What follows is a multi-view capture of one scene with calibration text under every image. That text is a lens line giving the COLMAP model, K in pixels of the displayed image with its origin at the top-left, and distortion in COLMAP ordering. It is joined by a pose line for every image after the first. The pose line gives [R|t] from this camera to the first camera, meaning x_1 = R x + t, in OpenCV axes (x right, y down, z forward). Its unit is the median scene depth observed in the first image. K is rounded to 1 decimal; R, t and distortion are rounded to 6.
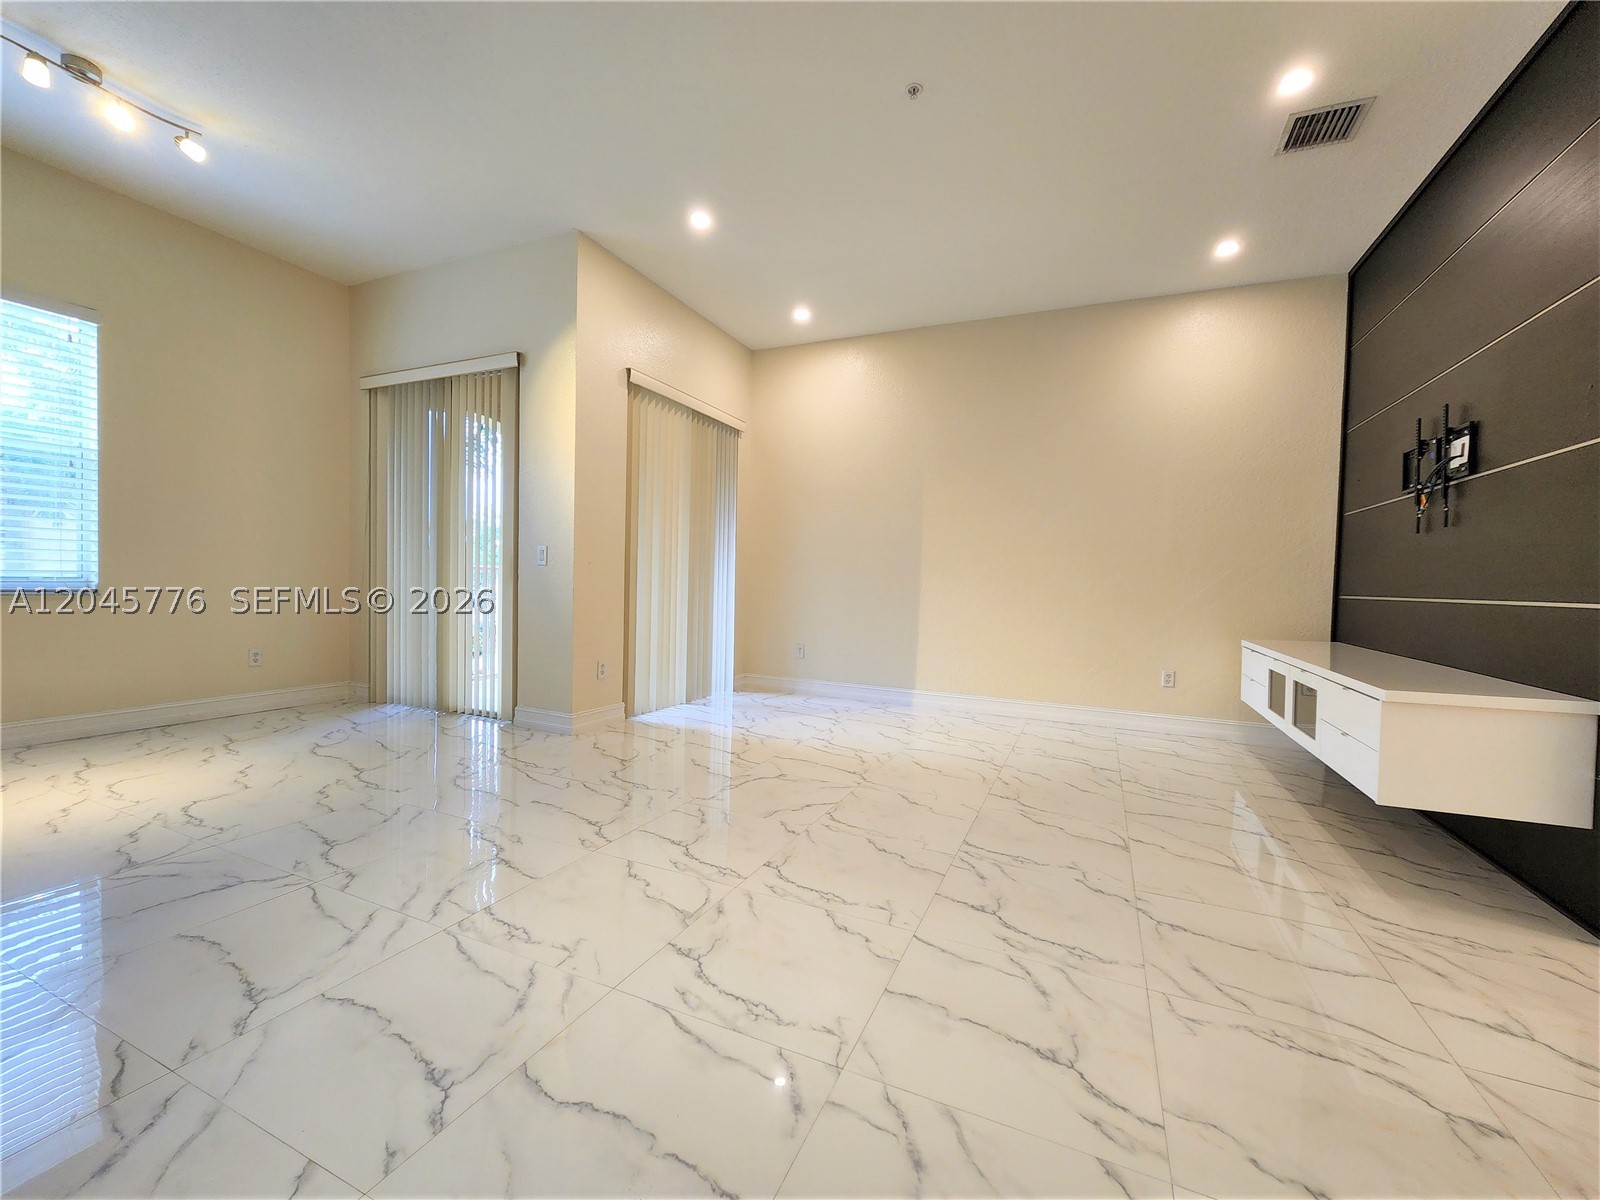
lens RADIAL K [[653.1, 0, 806.0], [0, 653.1, 607.2], [0, 0, 1]] dist [-0.005706, 0.000365]
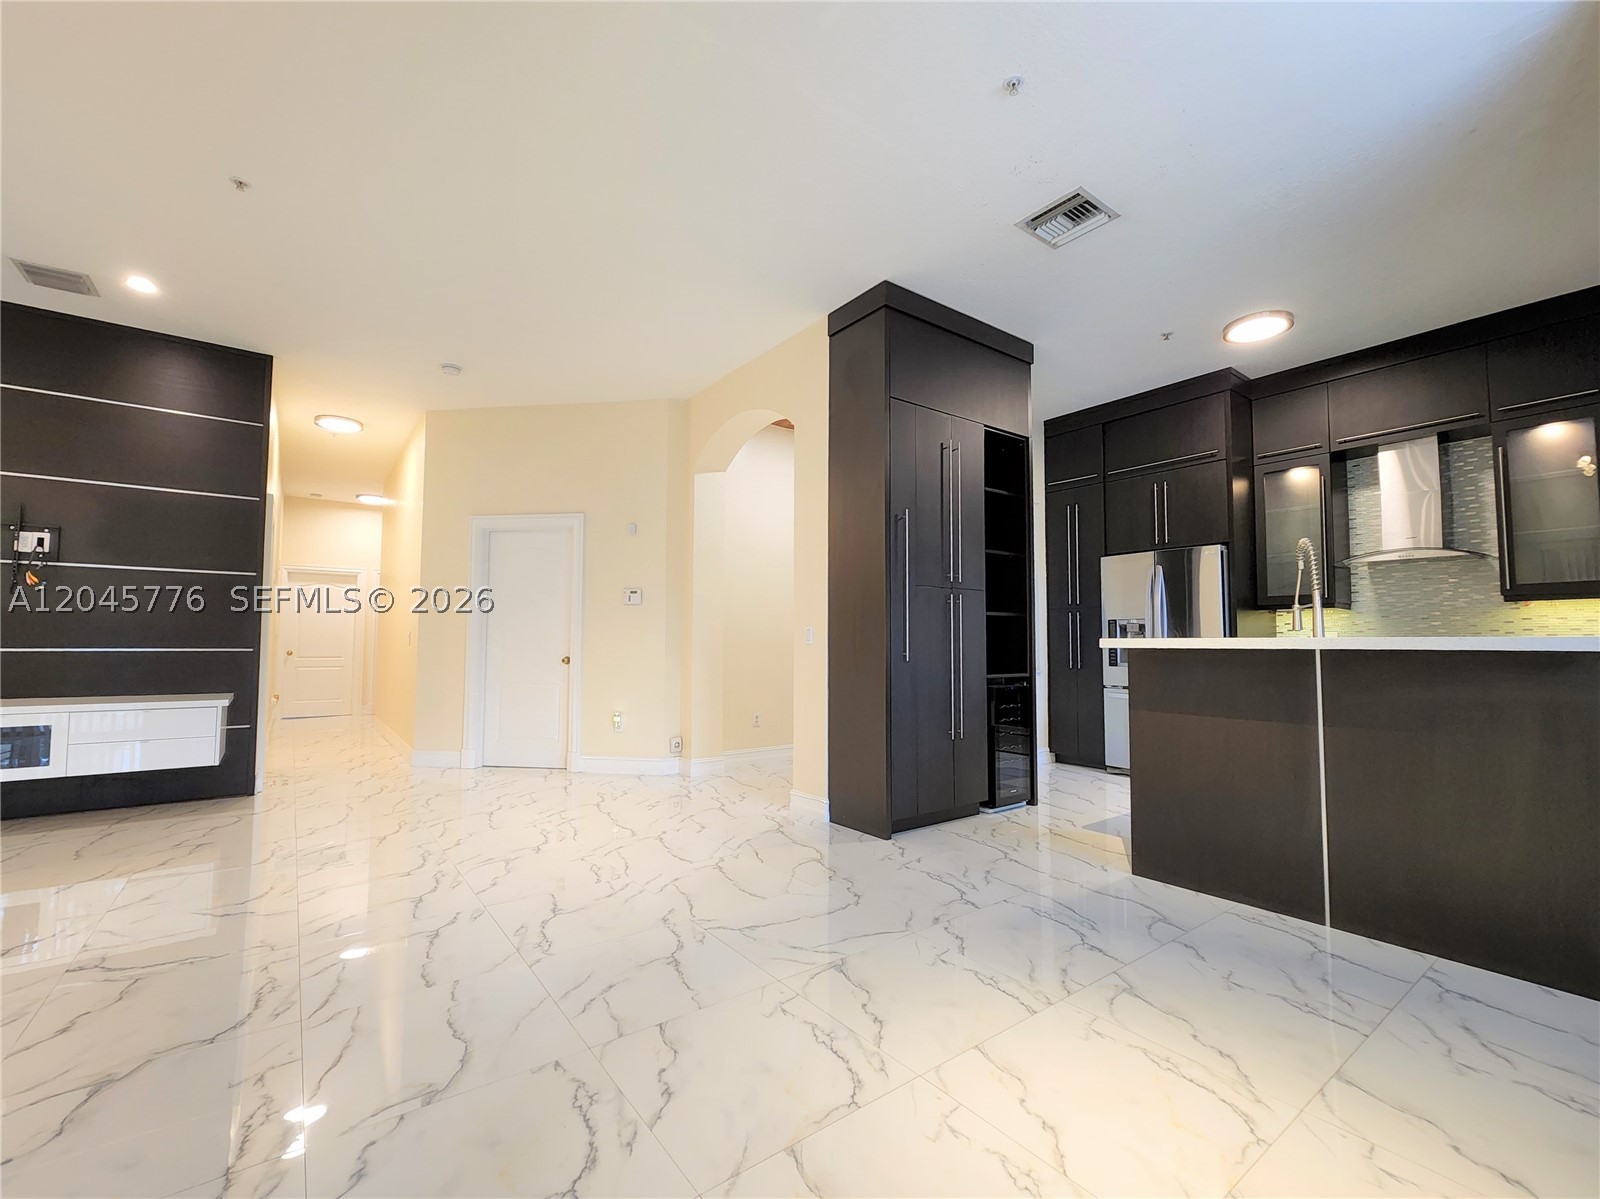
lens RADIAL K [[676.3, 0, 802.2], [0, 676.3, 616.1], [0, 0, 1]] dist [-0.013965, 0.000393]
pose [[-0.871668, -0.011784, 0.489955, -1.269501], [-0.010083, 0.999930, 0.006111, -0.118283], [-0.489993, 0.000387, -0.871726, 1.636260]]
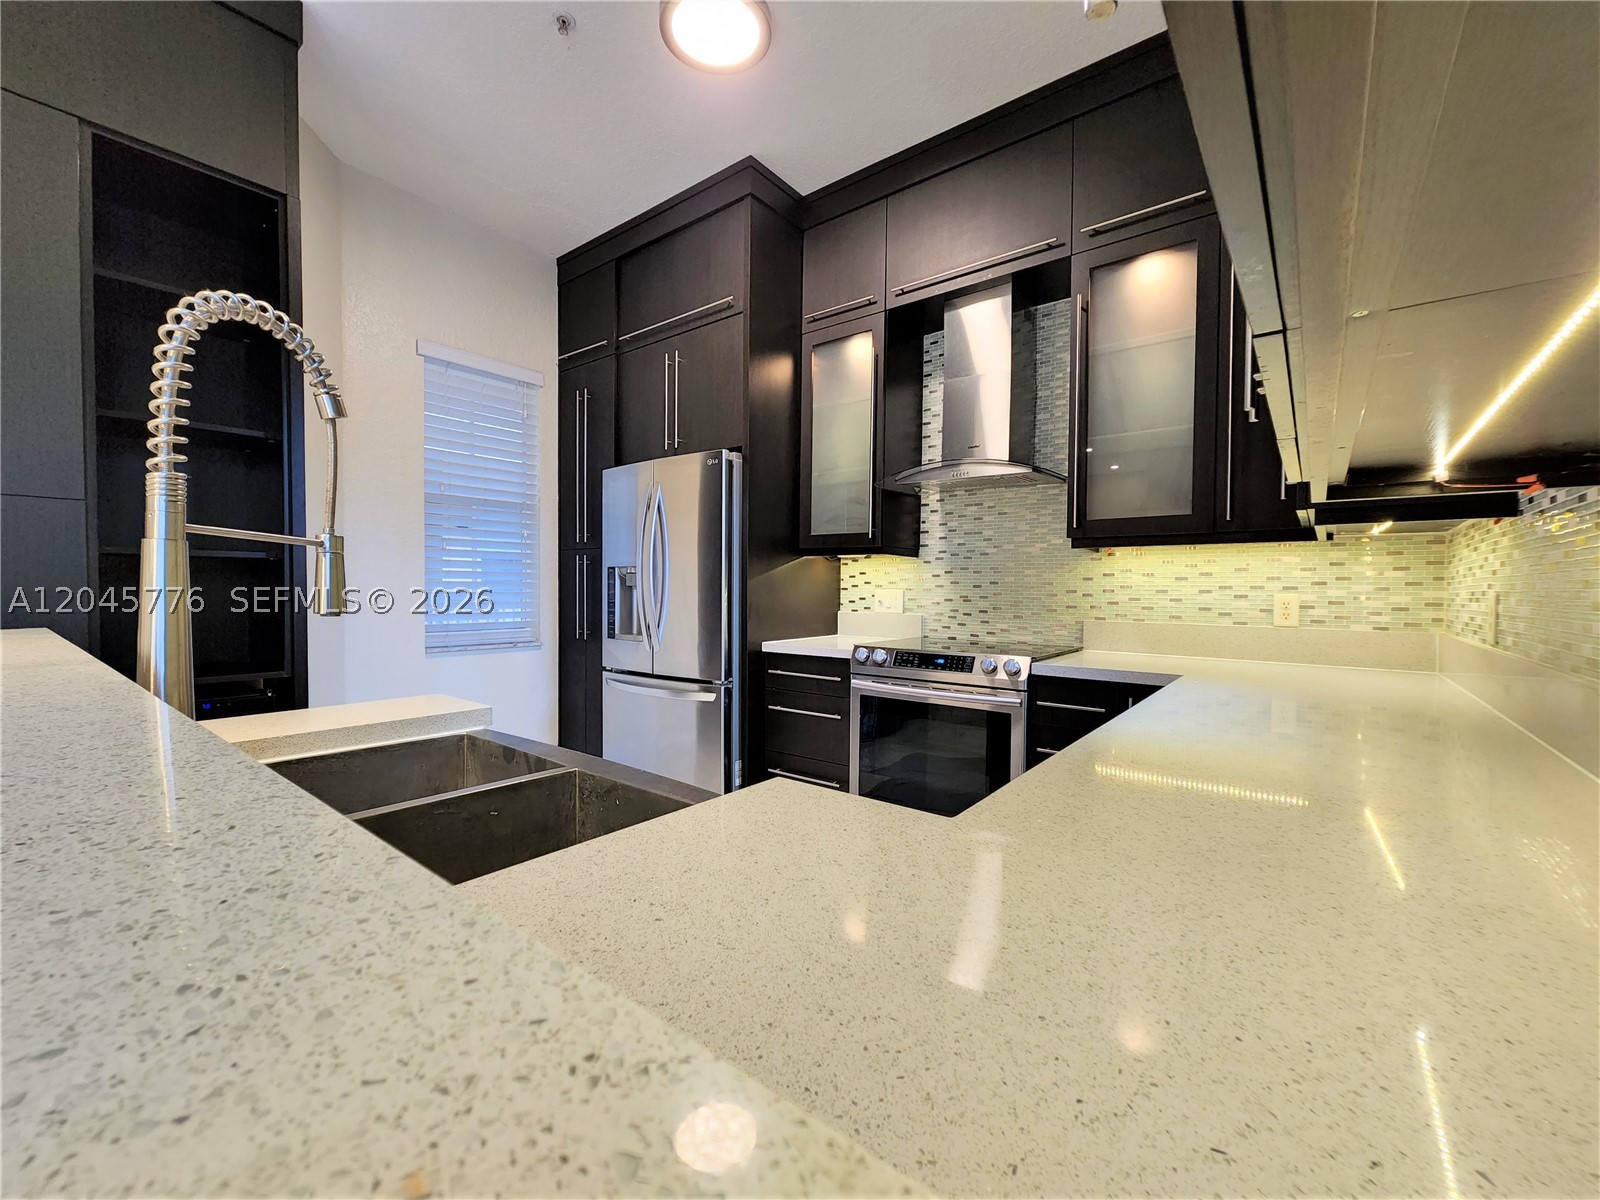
lens RADIAL K [[653.1, 0, 806.0], [0, 653.1, 607.2], [0, 0, 1]] dist [-0.005706, 0.000365]
pose [[-0.969920, -0.044528, 0.239318, -1.802432], [-0.027874, 0.996977, 0.072531, -0.130035], [-0.241824, 0.063679, -0.968228, 0.475057]]
